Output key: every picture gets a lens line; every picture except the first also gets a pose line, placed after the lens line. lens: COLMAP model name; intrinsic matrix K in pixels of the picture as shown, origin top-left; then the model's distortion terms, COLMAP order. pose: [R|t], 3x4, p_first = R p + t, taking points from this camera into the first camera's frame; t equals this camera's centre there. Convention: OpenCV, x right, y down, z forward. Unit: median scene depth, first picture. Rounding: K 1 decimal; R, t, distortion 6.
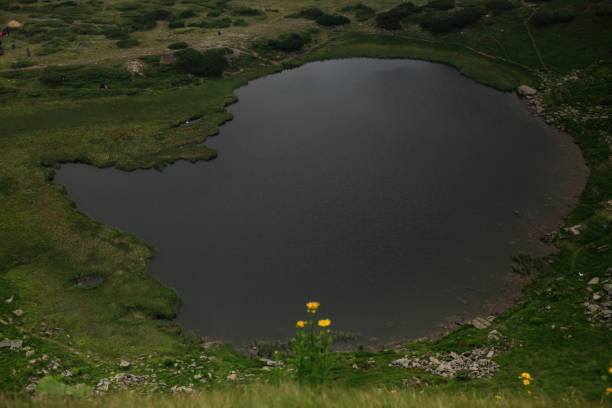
lens RADIAL K [[873.8, 0, 306.0], [0, 873.8, 204.0], [0, 0, 1]] dist [-0.098664, -0.044733]
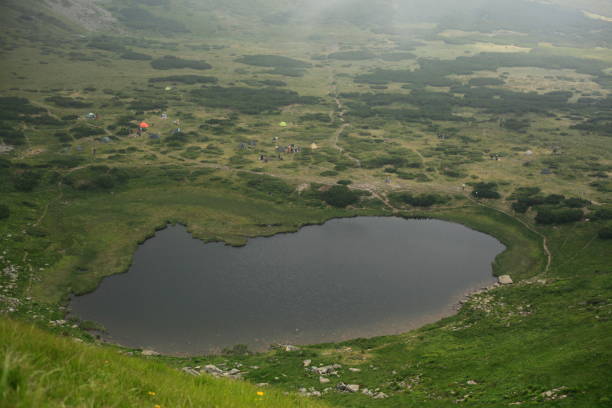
lens RADIAL K [[873.8, 0, 306.0], [0, 873.8, 204.0], [0, 0, 1]] dist [-0.098664, -0.044733]
pose [[0.632036, 0.232539, -0.739227, 0.933739], [-0.330712, 0.943627, 0.014080, -0.156123], [0.700828, 0.235573, 0.673309, -0.002440]]
